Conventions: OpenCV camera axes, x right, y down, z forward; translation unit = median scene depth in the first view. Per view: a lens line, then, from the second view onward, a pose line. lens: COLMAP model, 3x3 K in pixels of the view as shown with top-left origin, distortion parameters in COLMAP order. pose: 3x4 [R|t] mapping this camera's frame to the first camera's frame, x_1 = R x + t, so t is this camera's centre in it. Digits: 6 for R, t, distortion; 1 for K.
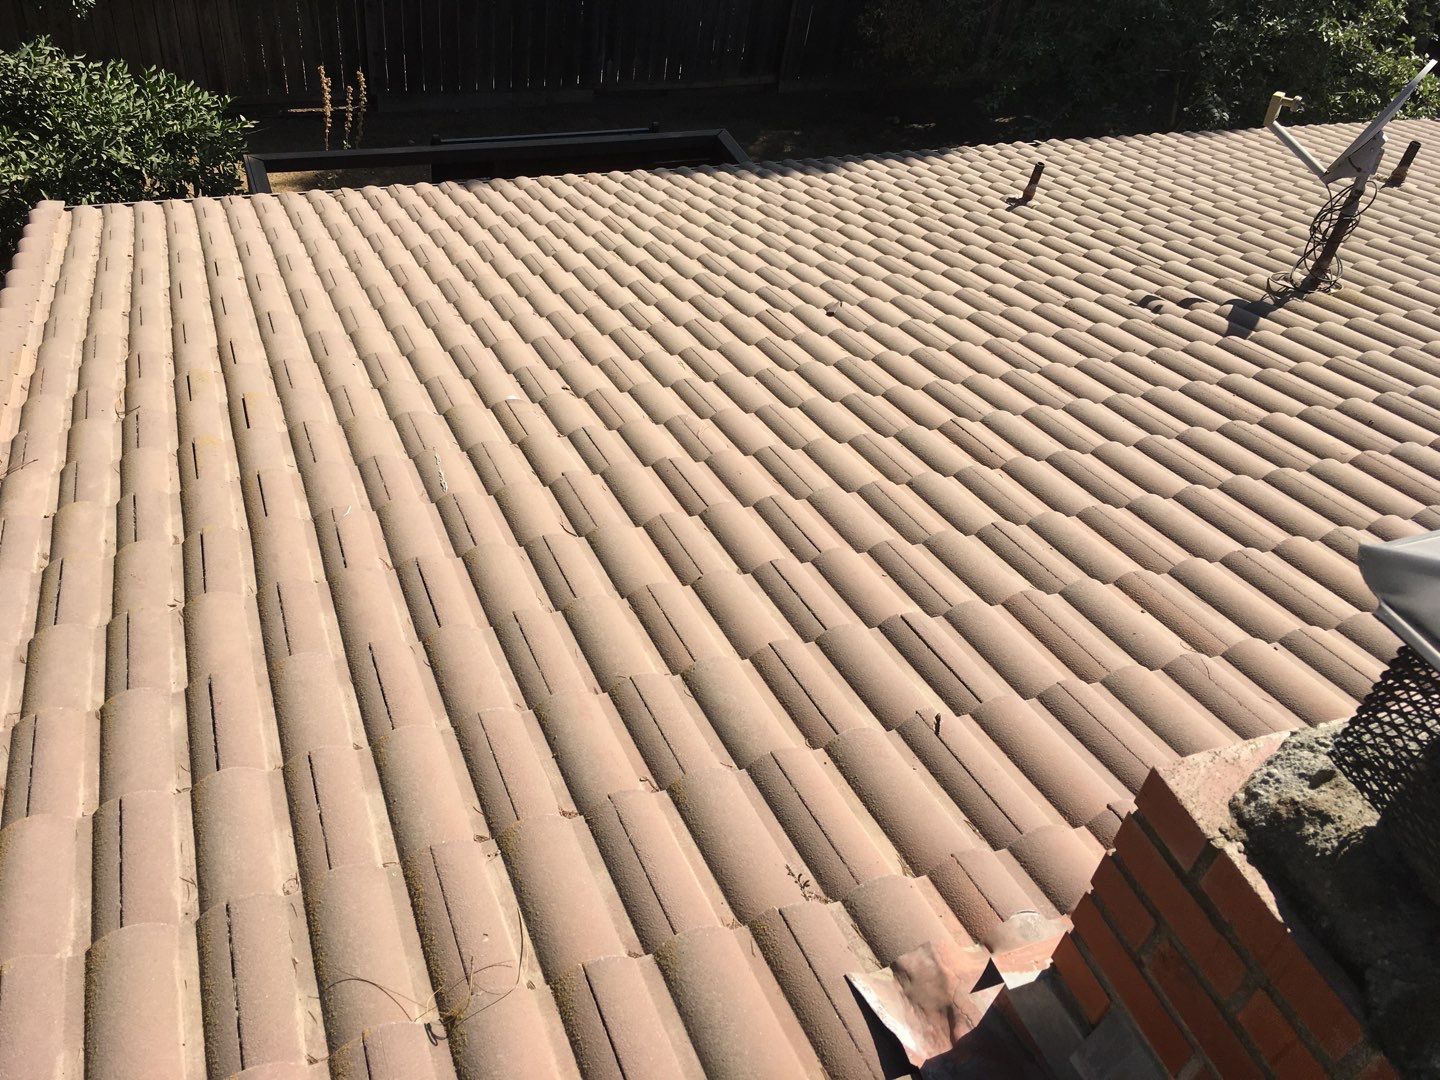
lens RADIAL K [[1226.1, 0, 716.7], [0, 1226.1, 542.5], [0, 0, 1]] dist [0.081291, -0.111269]
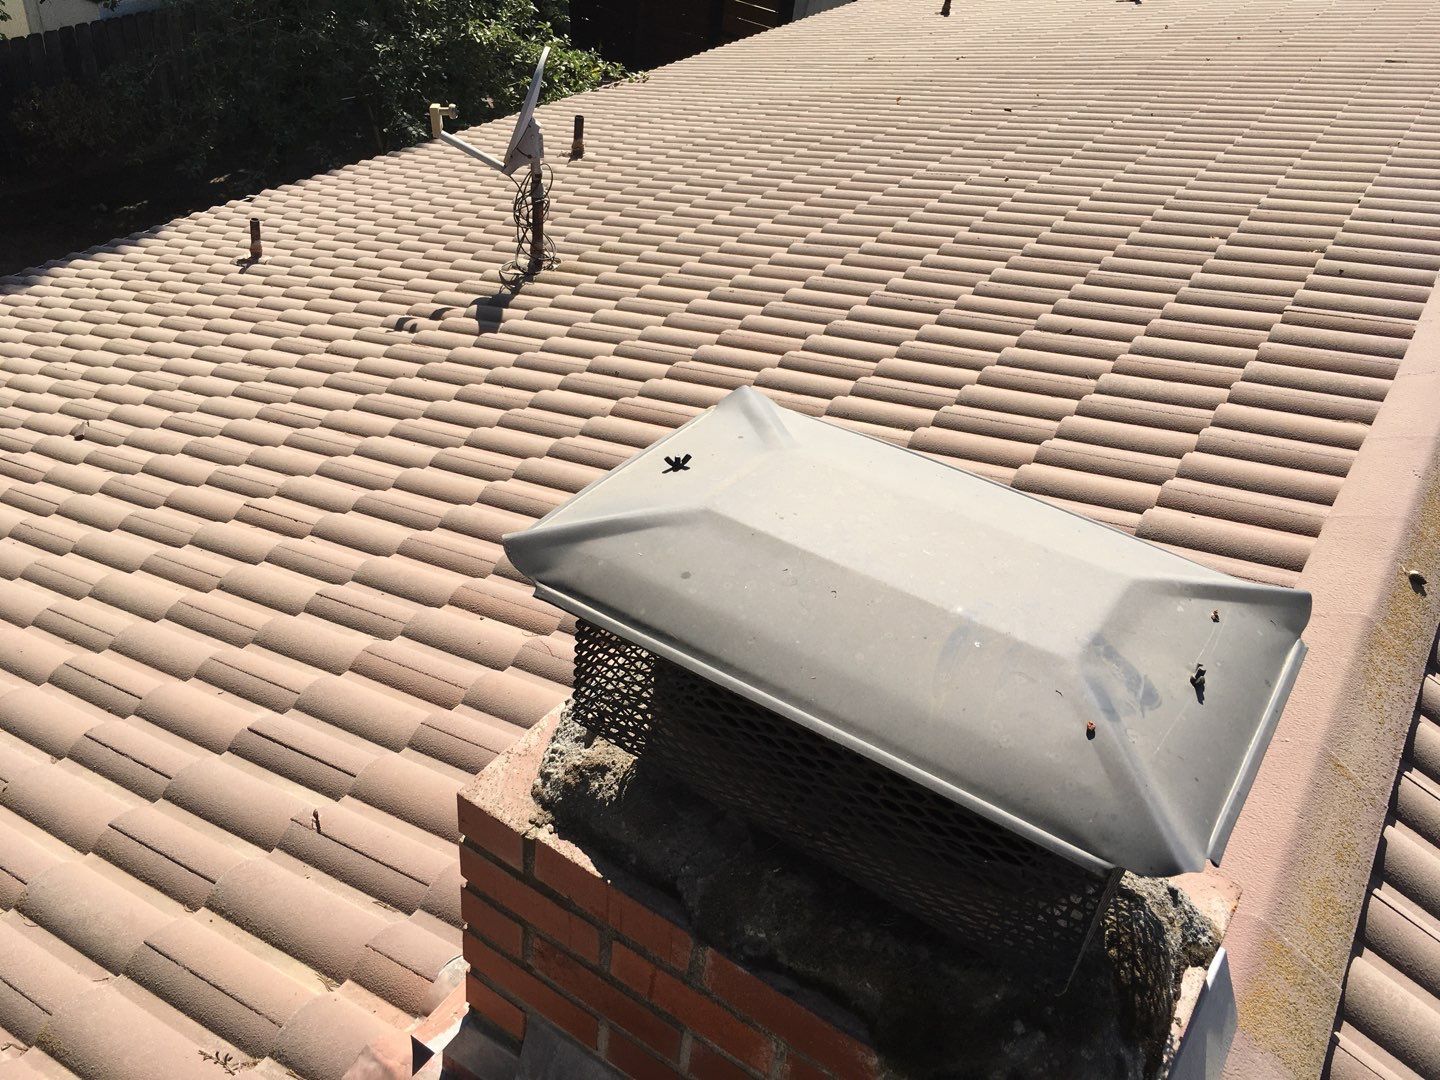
lens RADIAL K [[1229.7, 0, 714.1], [0, 1229.7, 540.0], [0, 0, 1]] dist [0.082237, -0.112913]
pose [[0.817155, -0.372948, 0.439509, 0.043037], [0.383892, 0.920894, 0.067681, 0.000018], [-0.429983, 0.113418, 0.895685, -0.009552]]
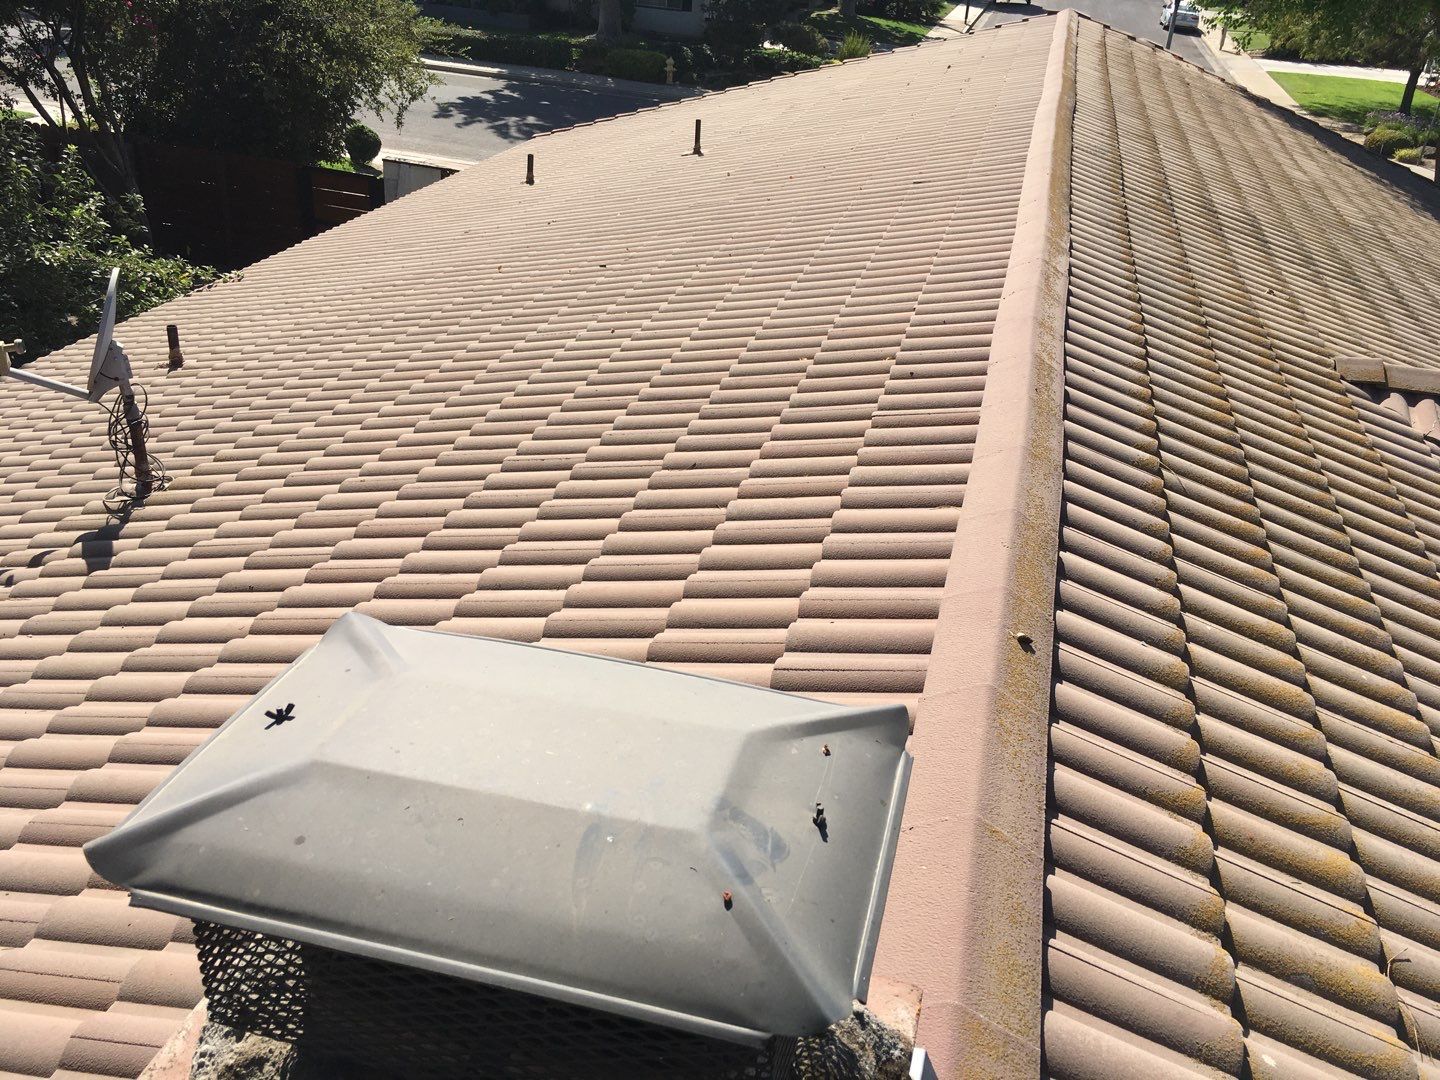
lens RADIAL K [[1227.8, 0, 713.8], [0, 1227.8, 538.4], [0, 0, 1]] dist [0.088147, -0.131707]
pose [[0.591513, -0.454291, 0.666132, 0.059213], [0.546547, 0.833307, 0.082979, -0.002984], [-0.592789, 0.314990, 0.741203, -0.022268]]
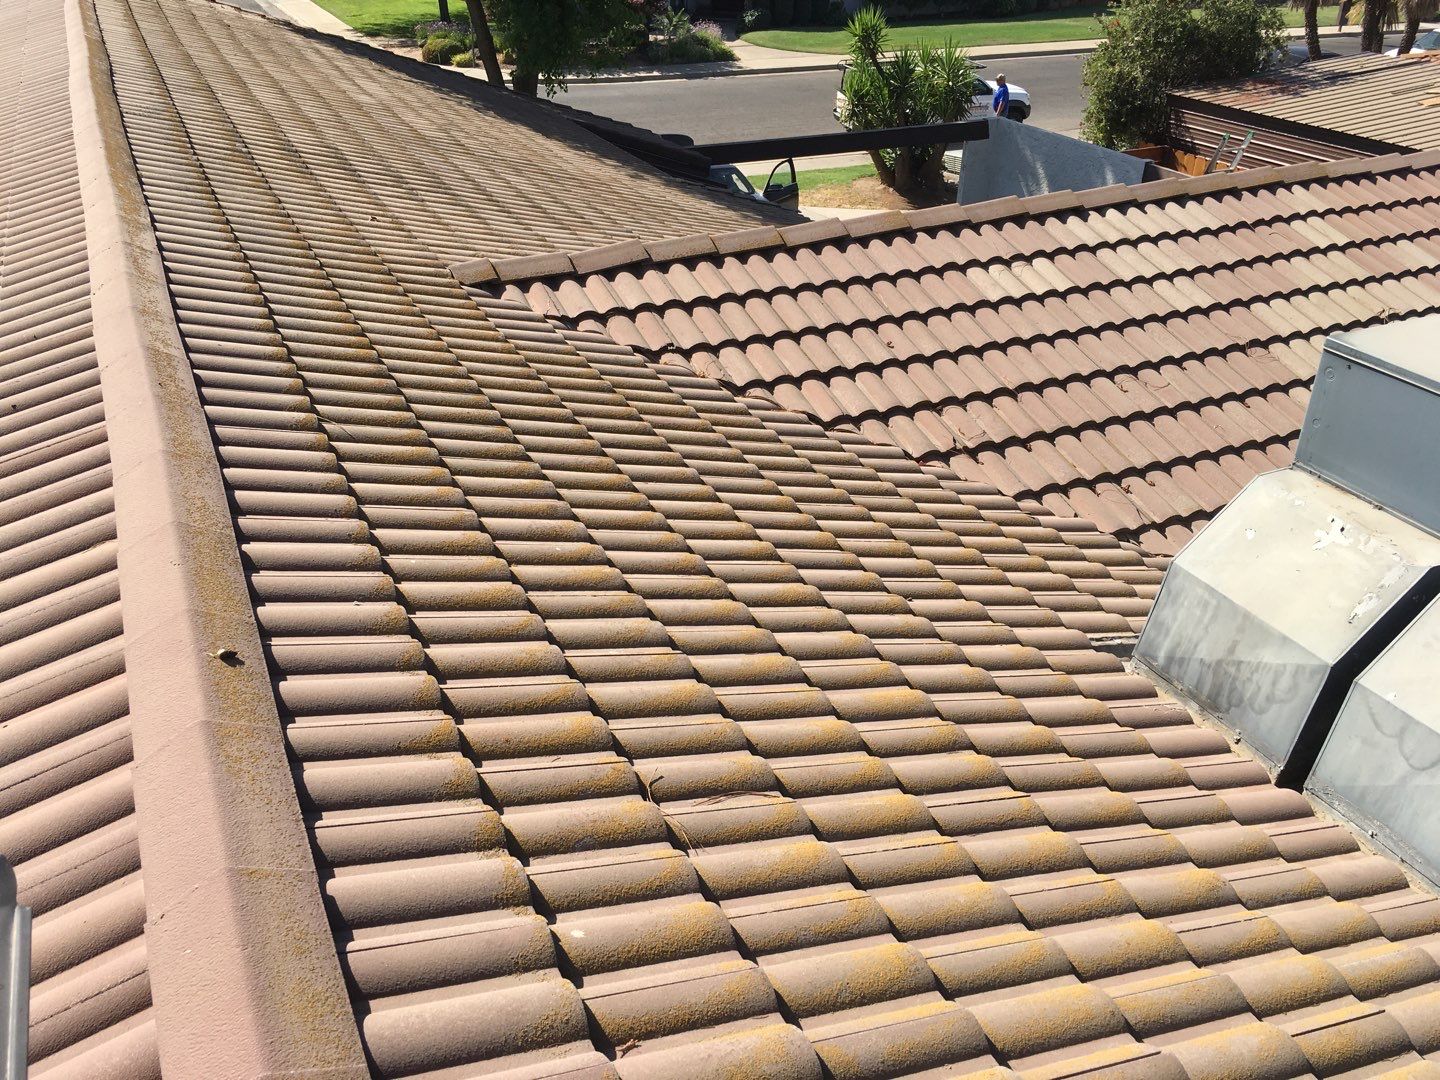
lens RADIAL K [[1226.1, 0, 716.7], [0, 1226.1, 542.5], [0, 0, 1]] dist [0.081291, -0.111269]
pose [[-0.062048, -0.594131, 0.801972, 0.092489], [0.660776, 0.577752, 0.479143, 0.018047], [-0.748014, 0.559653, 0.356739, -0.043687]]
